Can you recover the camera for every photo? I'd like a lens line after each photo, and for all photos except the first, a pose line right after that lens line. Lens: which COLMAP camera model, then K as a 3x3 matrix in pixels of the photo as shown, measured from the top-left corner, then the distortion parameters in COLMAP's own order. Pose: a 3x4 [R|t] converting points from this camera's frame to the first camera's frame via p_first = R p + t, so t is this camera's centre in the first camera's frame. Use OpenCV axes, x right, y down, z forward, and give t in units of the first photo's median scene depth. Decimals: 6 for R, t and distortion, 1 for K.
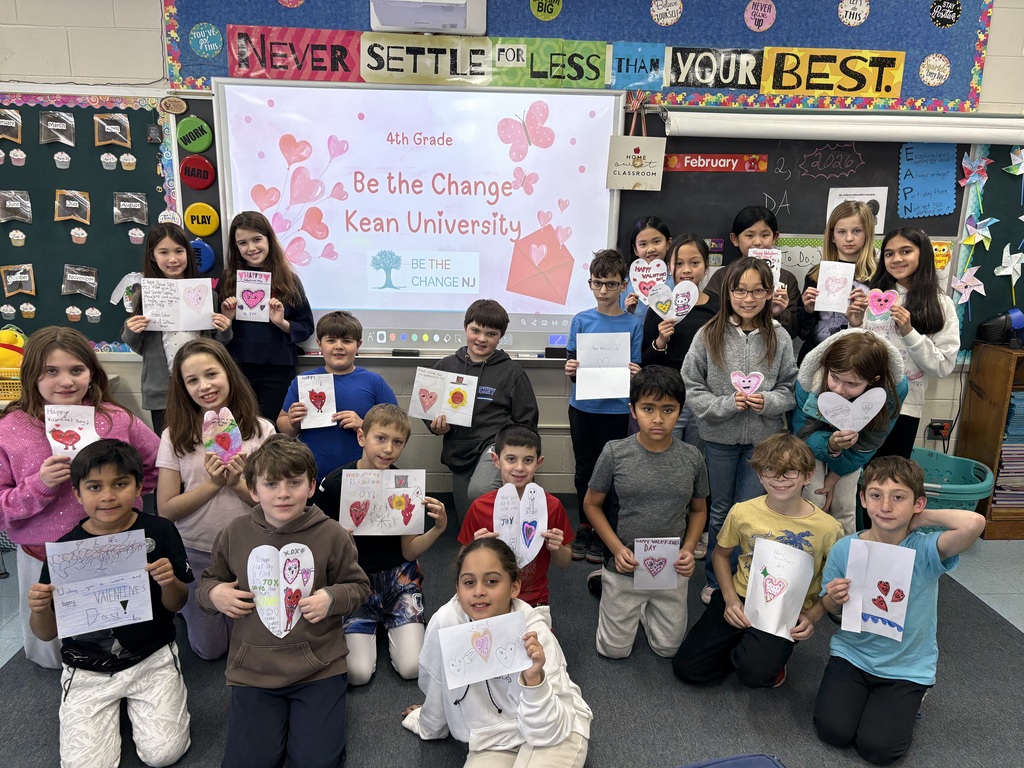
lens RADIAL K [[787.5, 0, 512.0], [0, 787.5, 384.0], [0, 0, 1]] dist [0.049135, -0.009000]
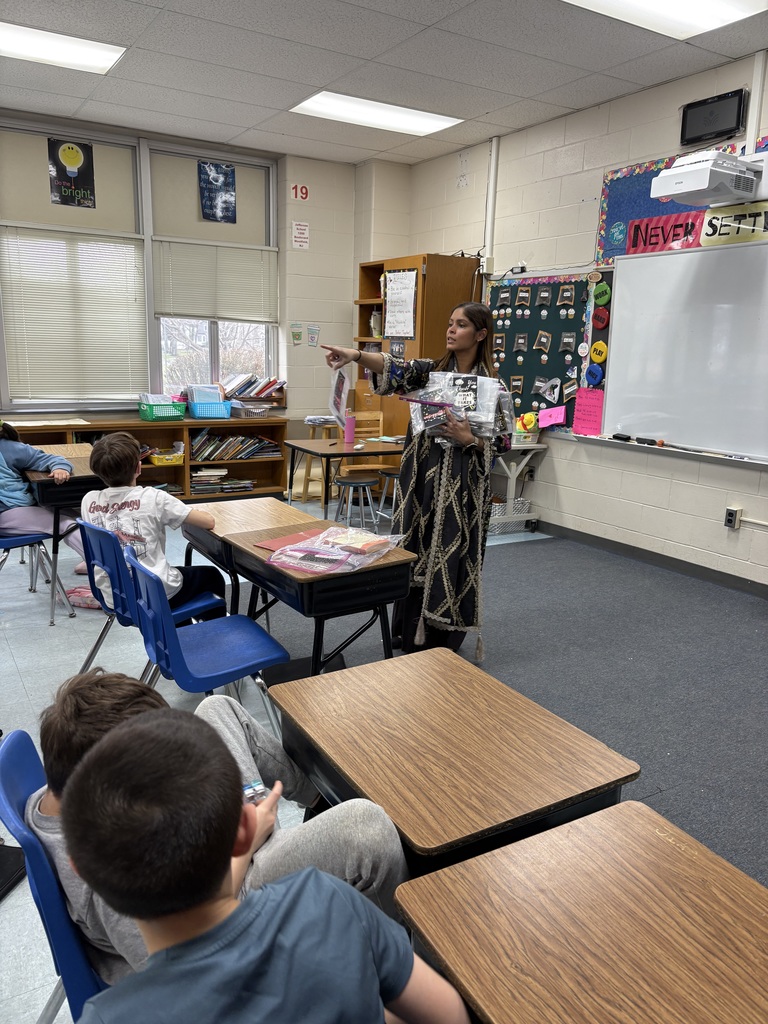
lens RADIAL K [[787.5, 0, 384.0], [0, 787.5, 512.0], [0, 0, 1]] dist [0.049135, -0.009000]
pose [[0.473087, 0.179102, -0.862619, 0.819358], [-0.203327, 0.974882, 0.090899, 0.049794], [0.857232, 0.132390, 0.497621, -0.085414]]
